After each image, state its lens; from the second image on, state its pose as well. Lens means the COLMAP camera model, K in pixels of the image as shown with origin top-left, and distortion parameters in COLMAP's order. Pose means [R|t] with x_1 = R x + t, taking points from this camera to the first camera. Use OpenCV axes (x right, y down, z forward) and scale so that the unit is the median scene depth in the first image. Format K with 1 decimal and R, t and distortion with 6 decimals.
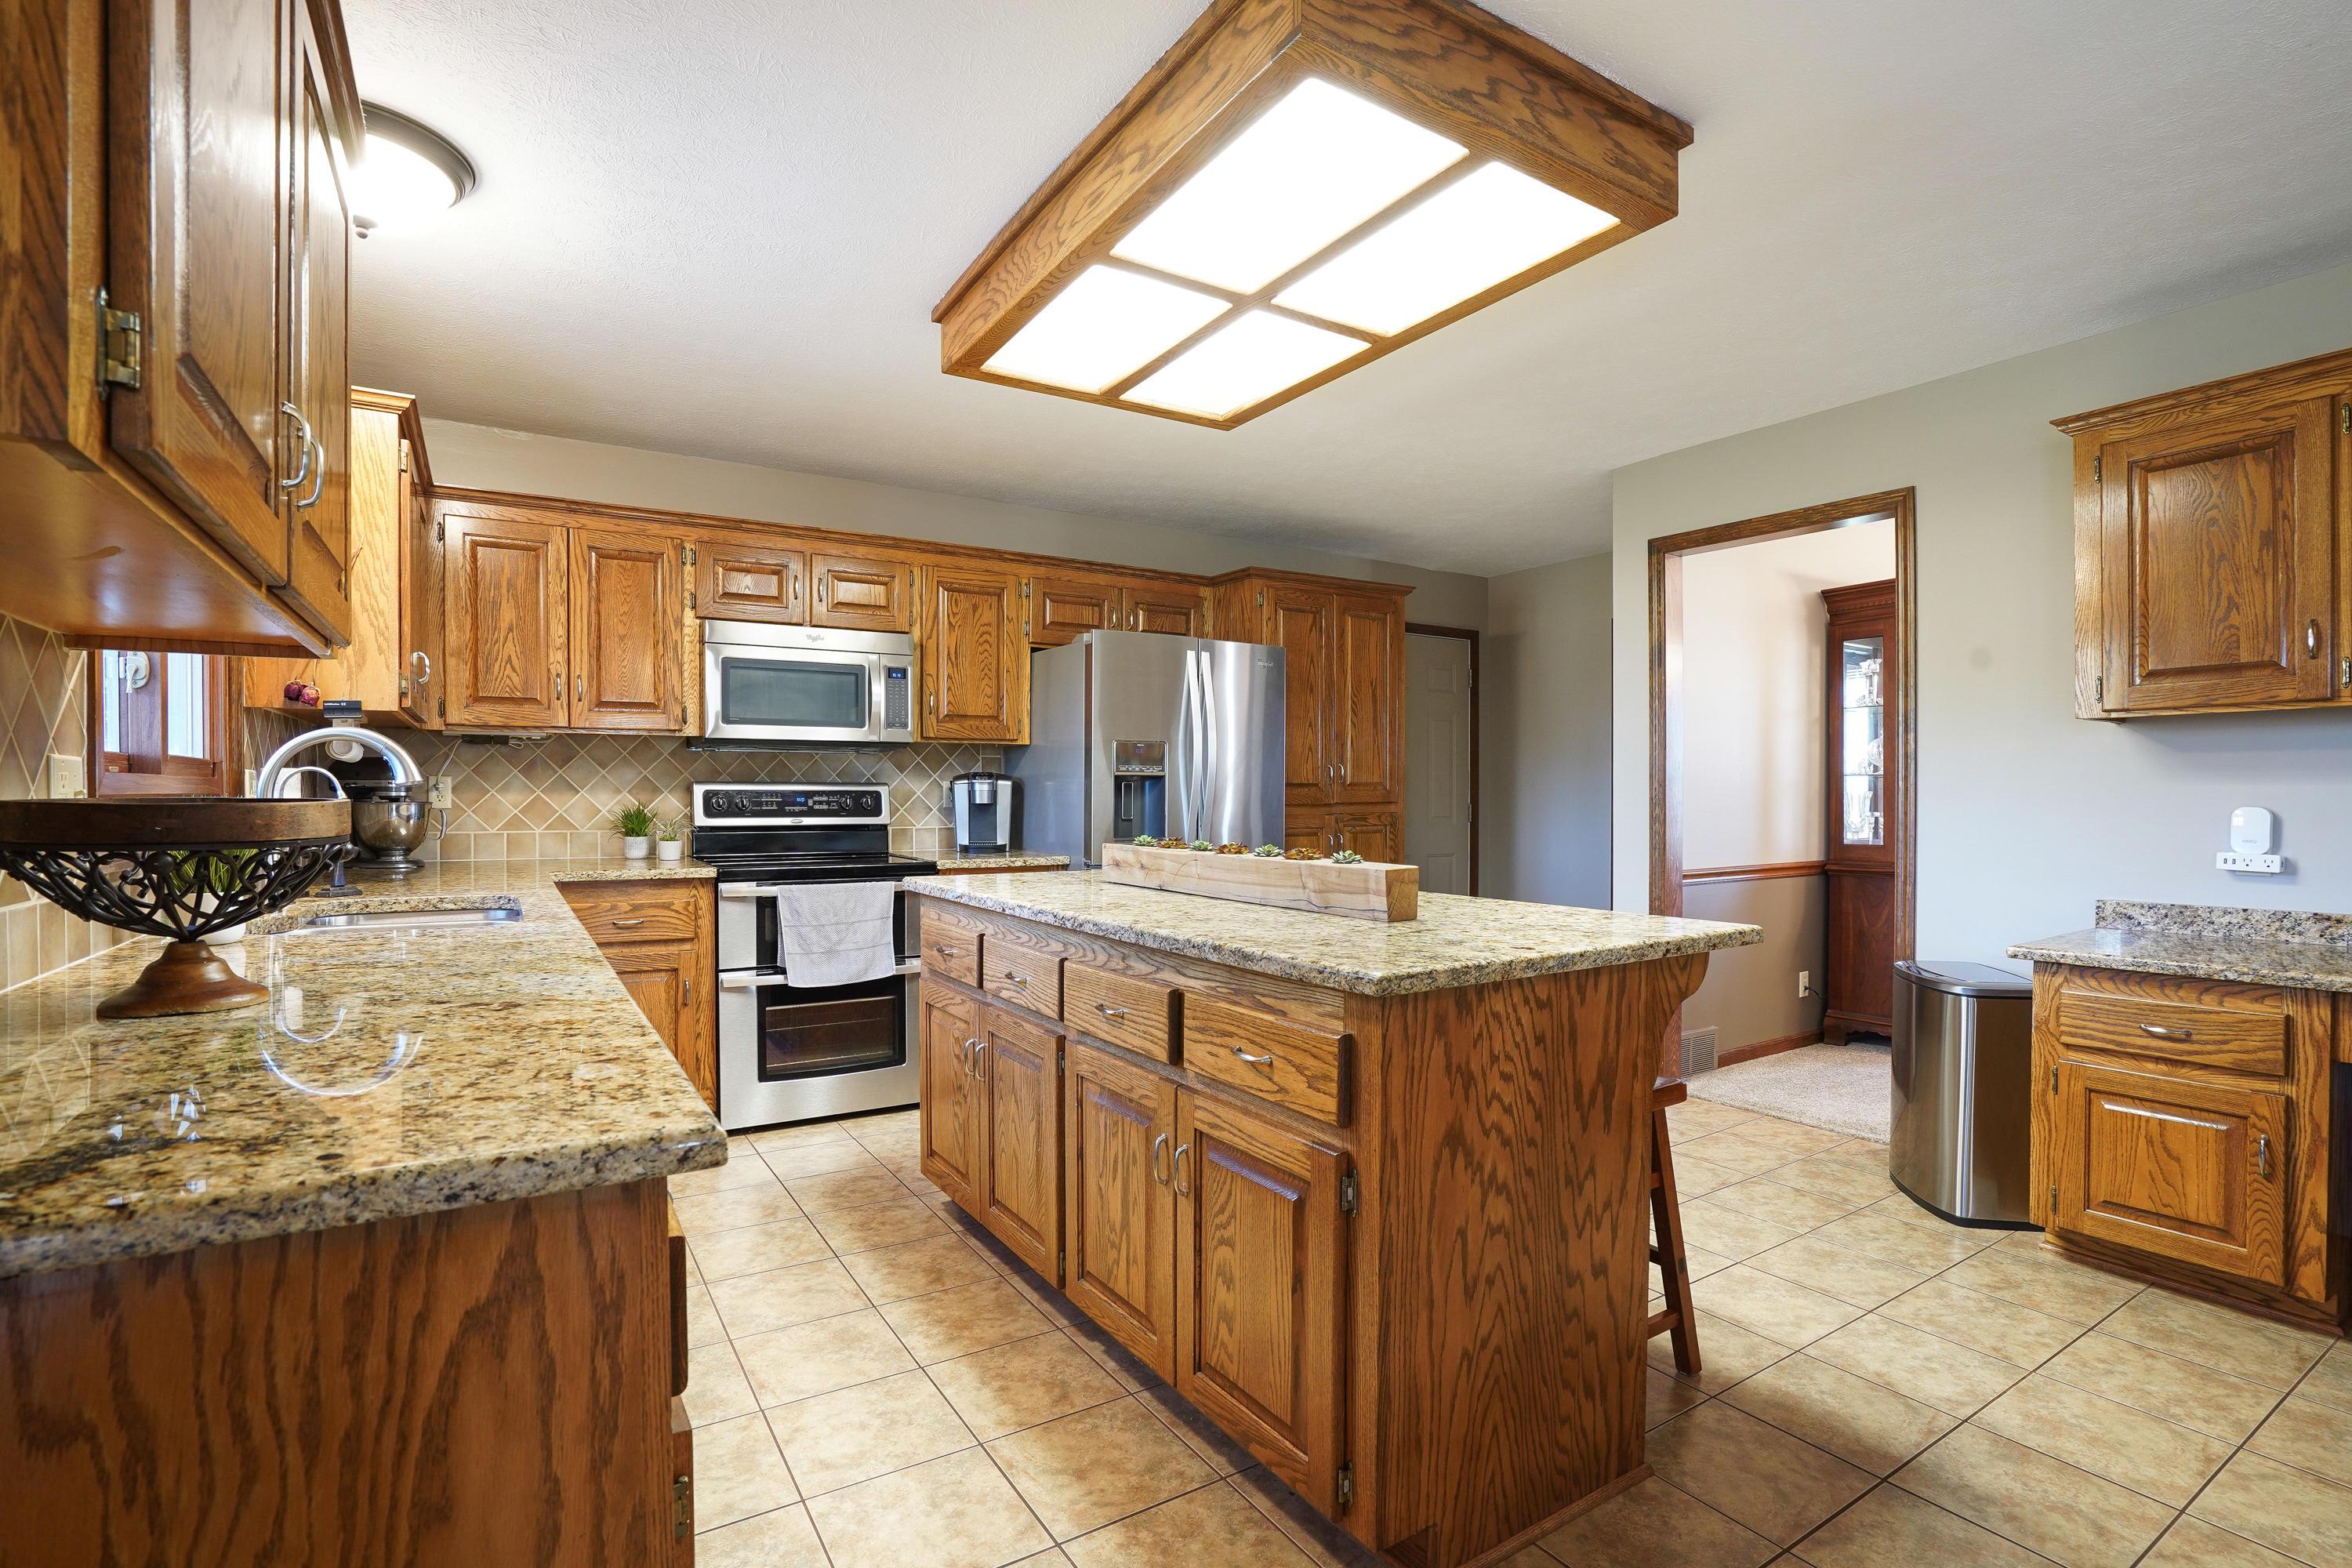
lens RADIAL K [[1108.0, 0, 1178.3], [0, 1108.0, 808.4], [0, 0, 1]] dist [-0.062811, 0.025158]
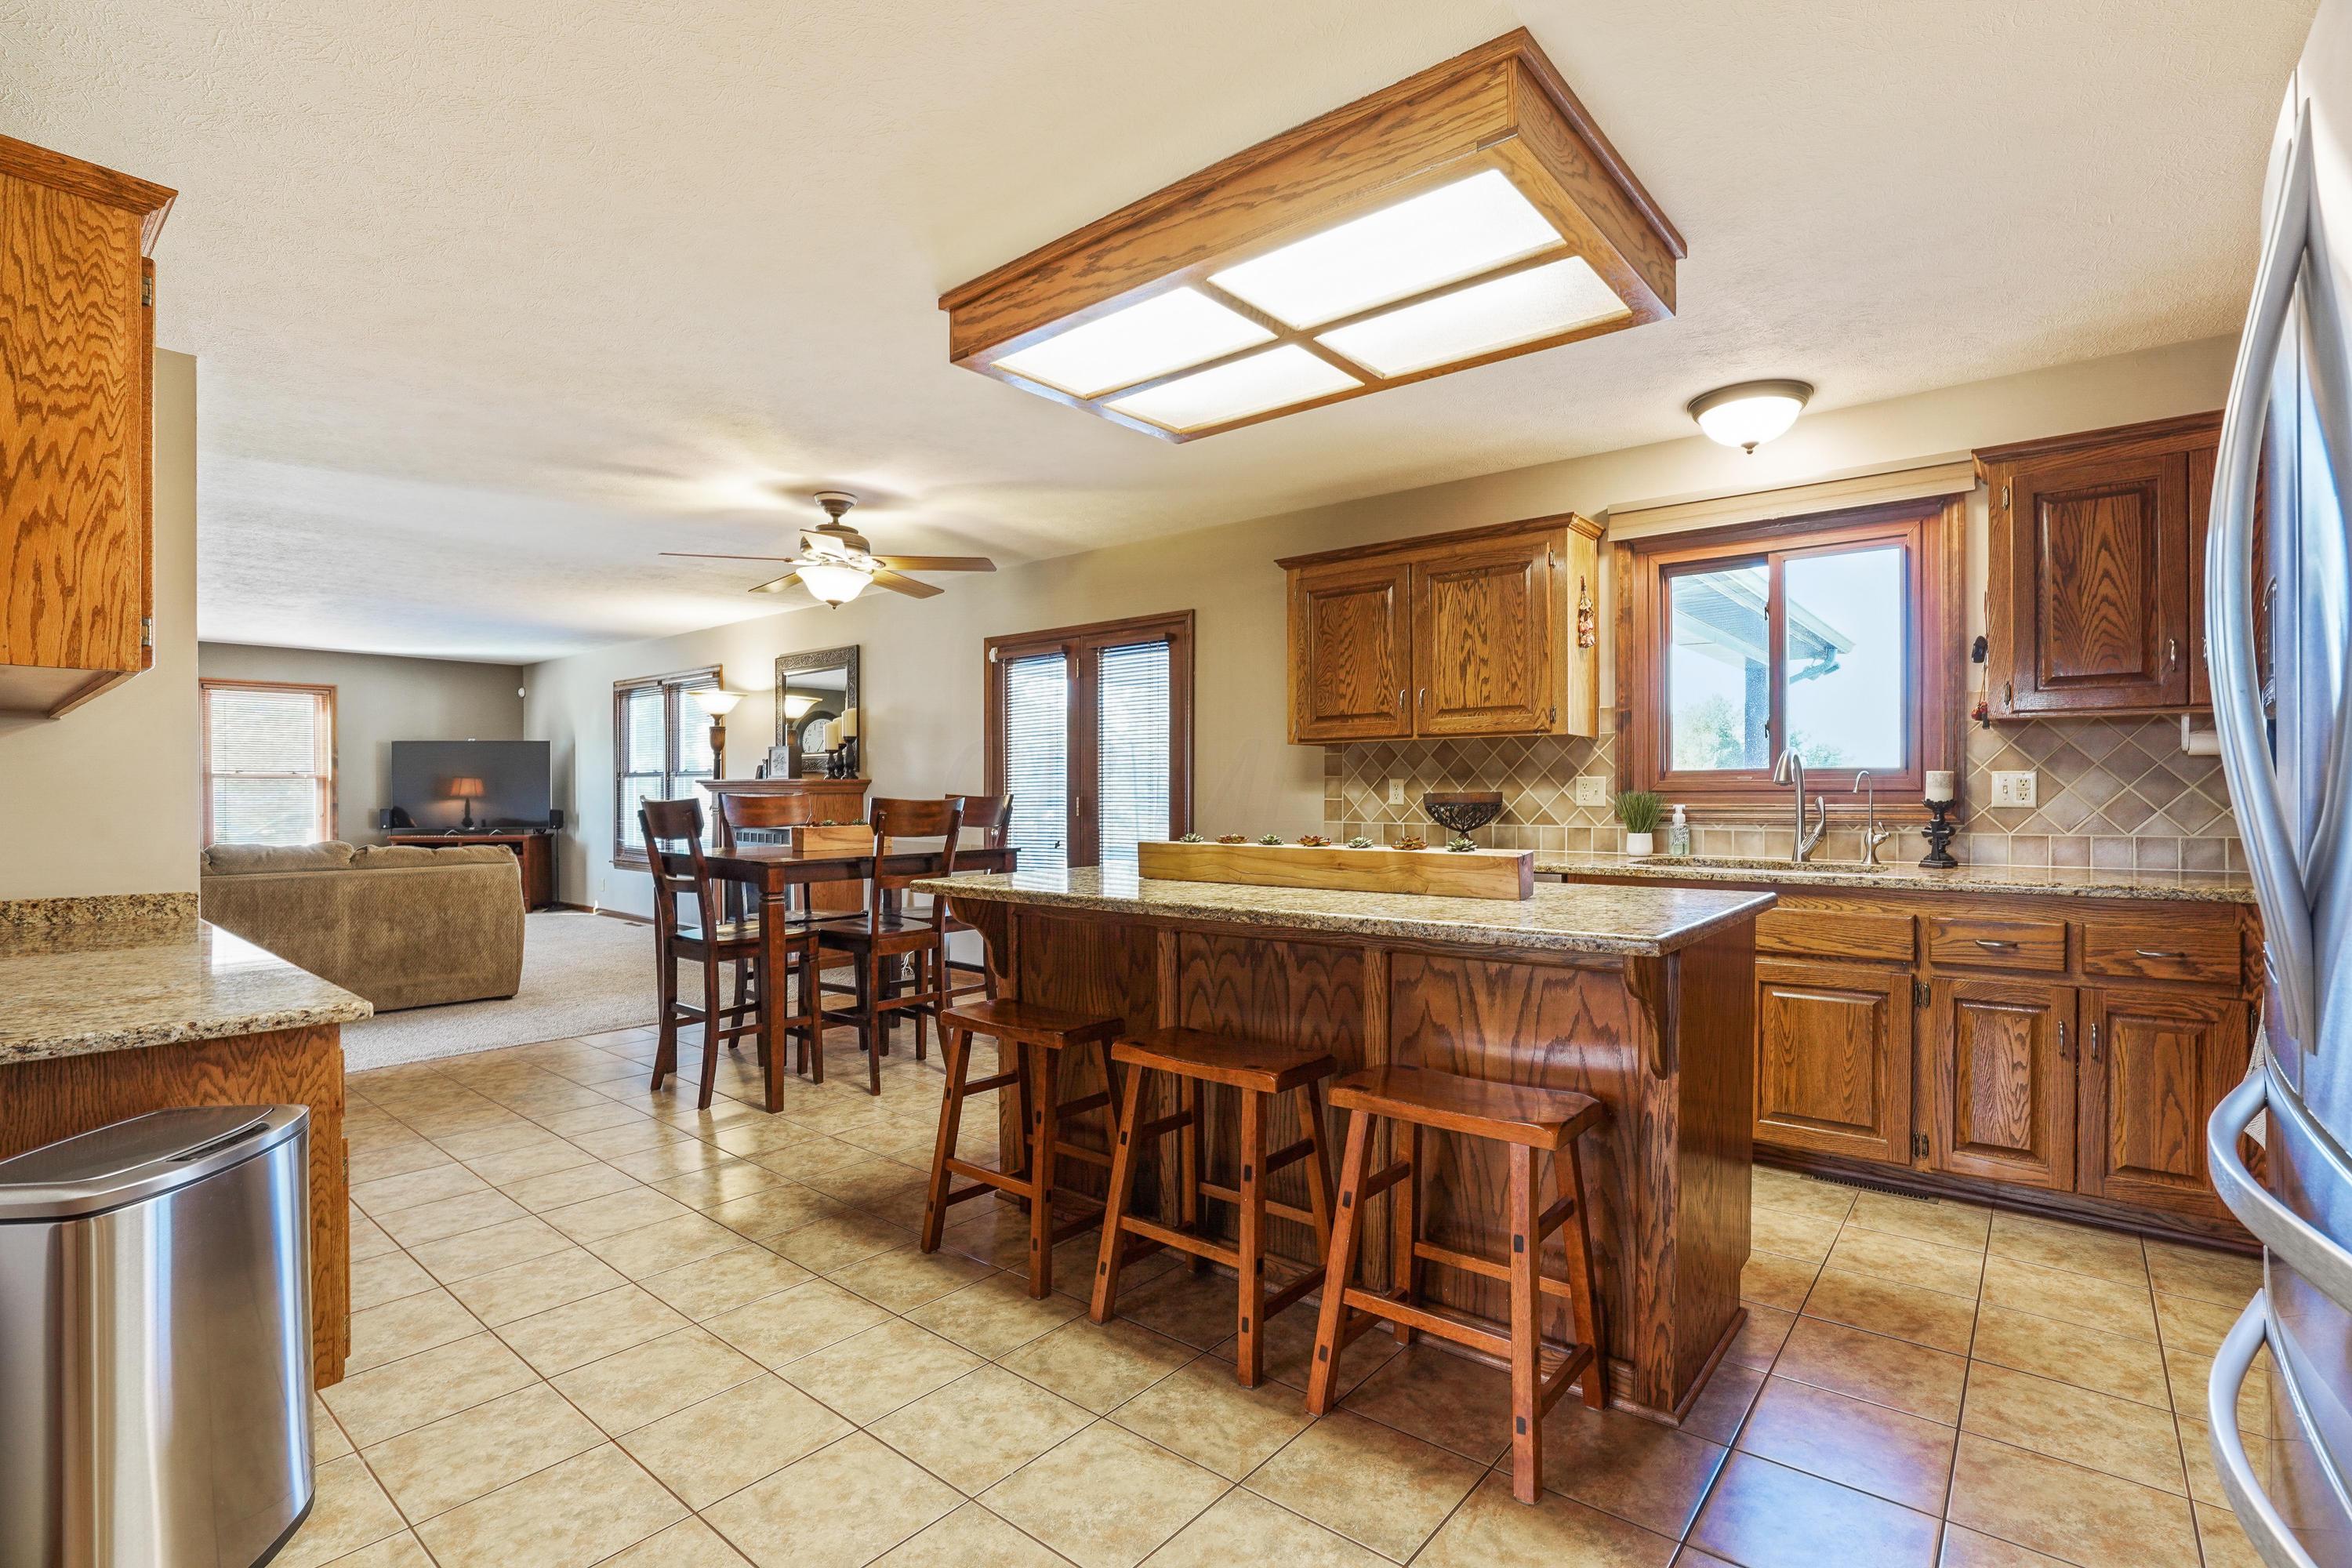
lens RADIAL K [[1095.2, 0, 1179.9], [0, 1095.2, 810.0], [0, 0, 1]] dist [-0.034461, 0.001423]
pose [[-0.951862, 0.007555, -0.306435, 0.328147], [-0.001678, 0.999553, 0.029856, -0.017504], [0.306523, 0.028933, -0.951423, 1.295134]]
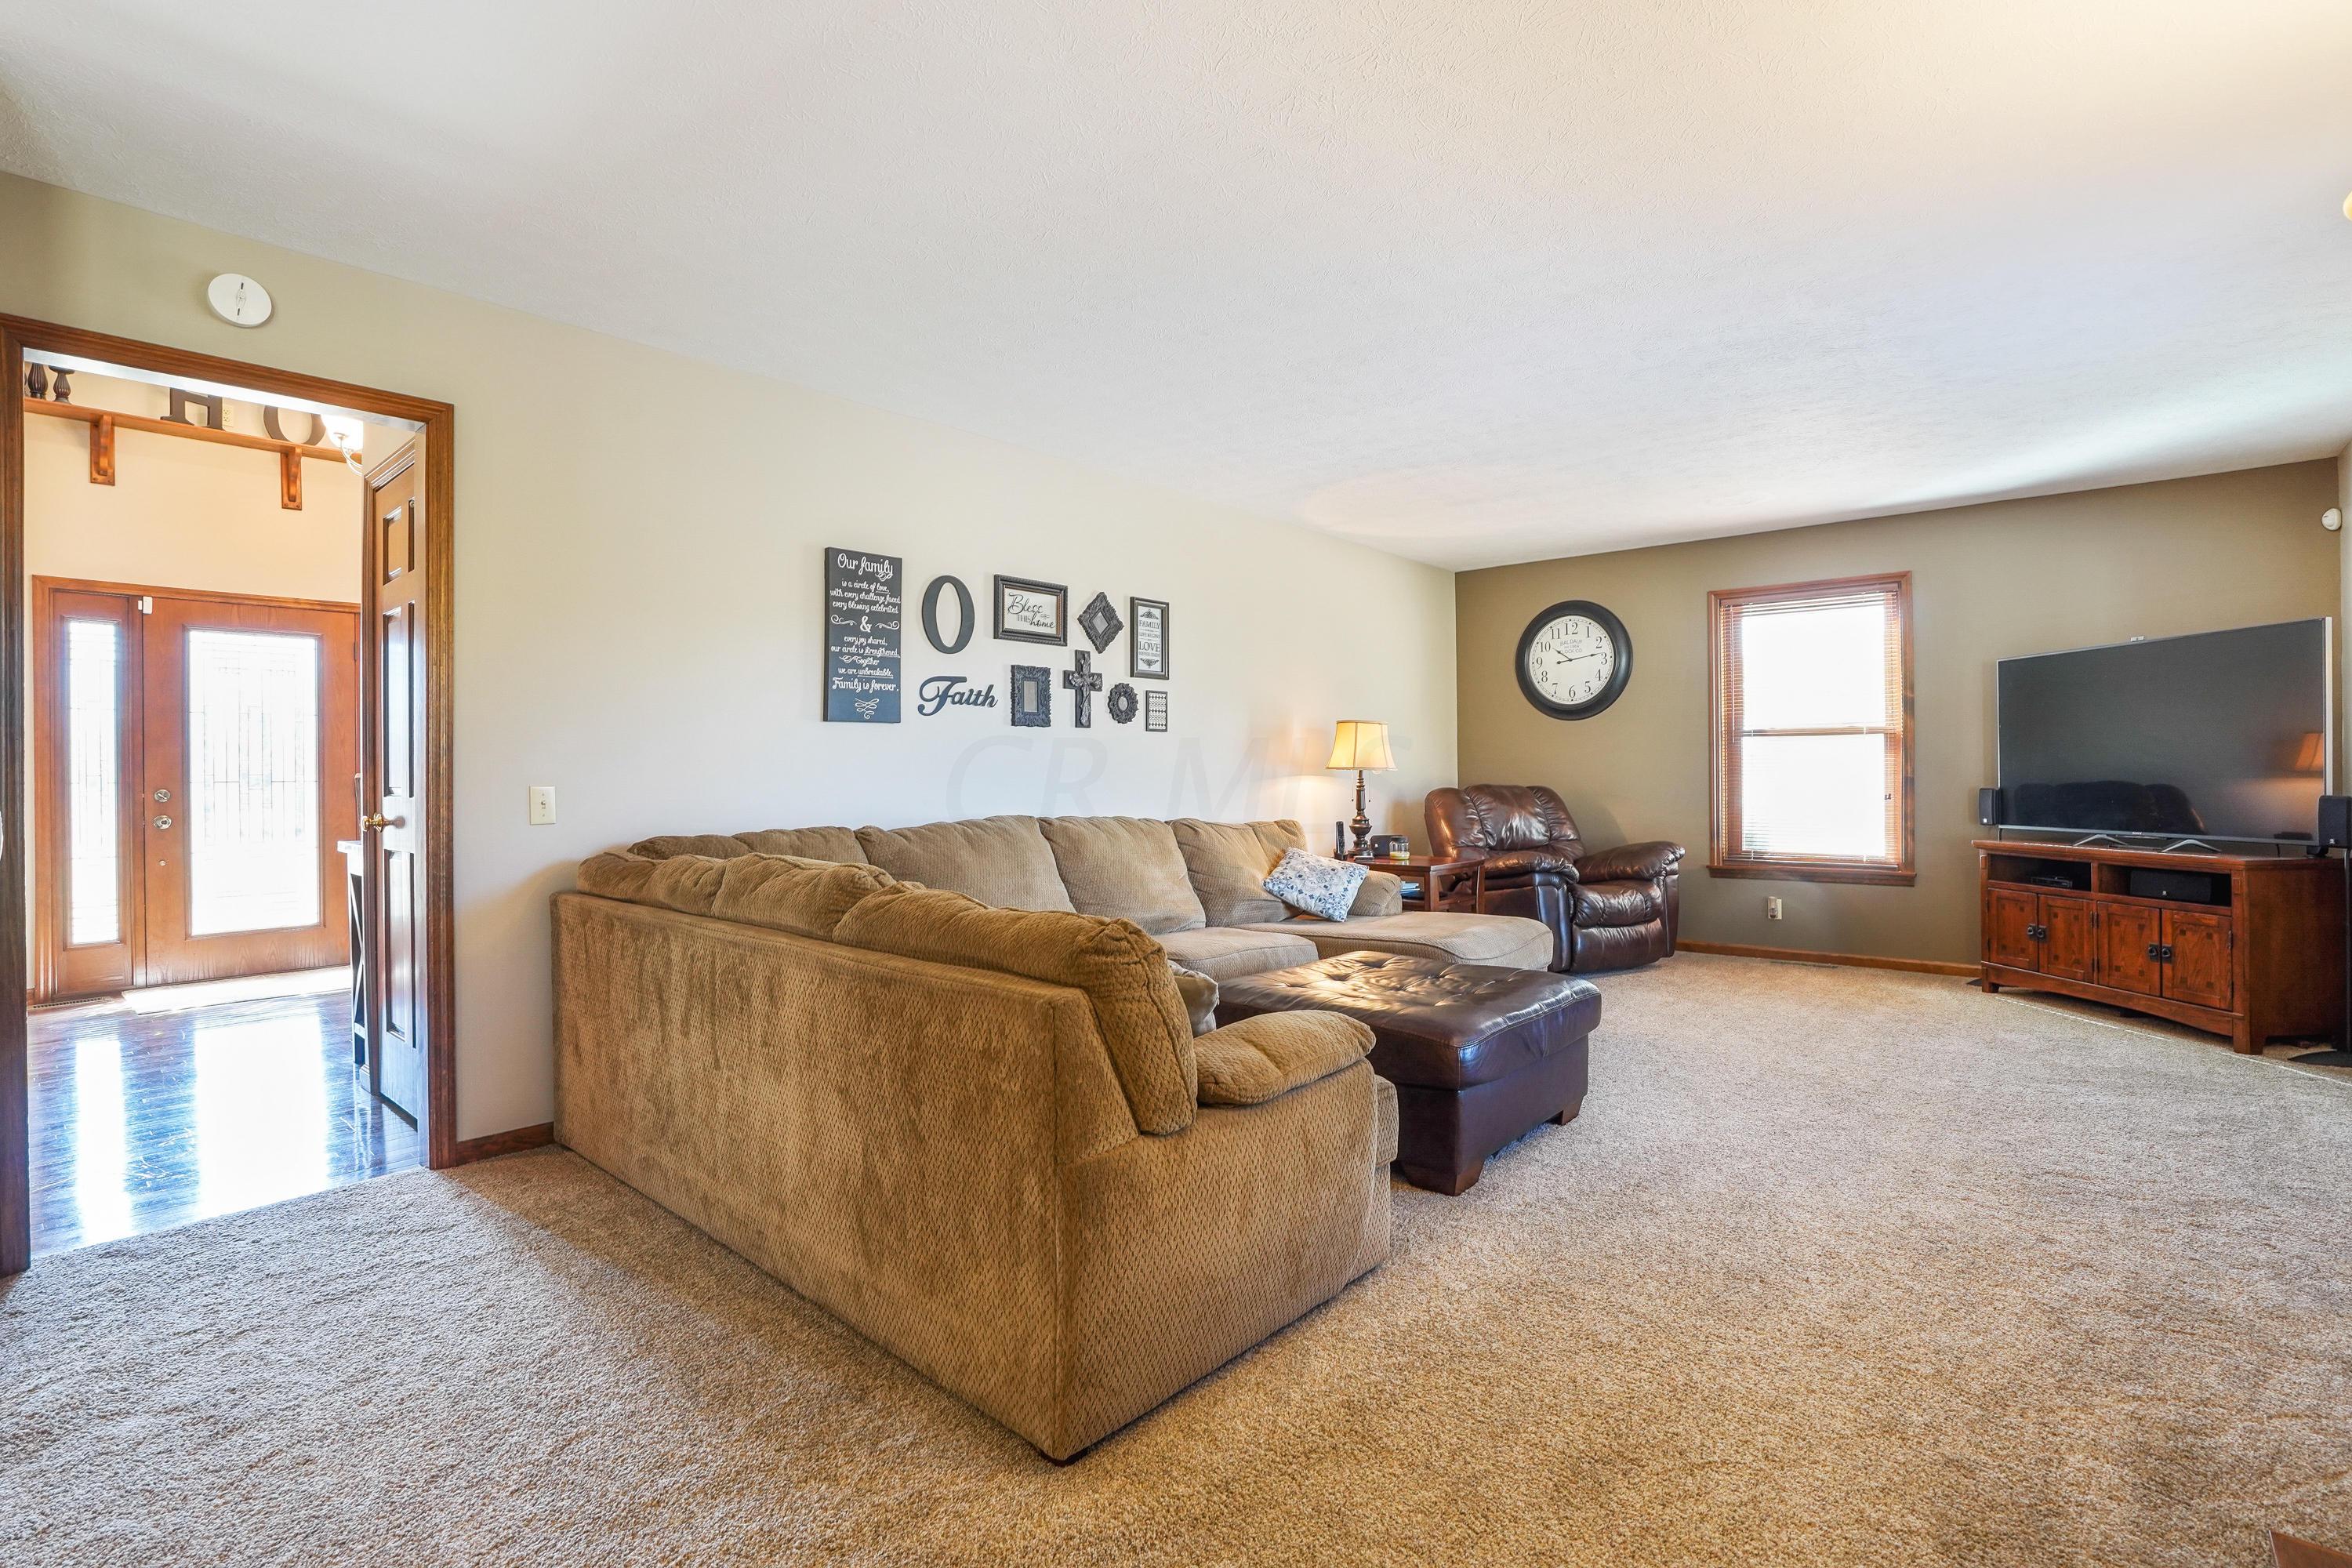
lens RADIAL K [[1091.5, 0, 1171.9], [0, 1091.5, 791.5], [0, 0, 1]] dist [-0.062576, 0.022805]
pose [[-0.274918, -0.011725, 0.961396, 0.341160], [0.020279, 0.999632, 0.017990, 0.020859], [-0.961254, 0.024442, -0.274579, -0.393956]]
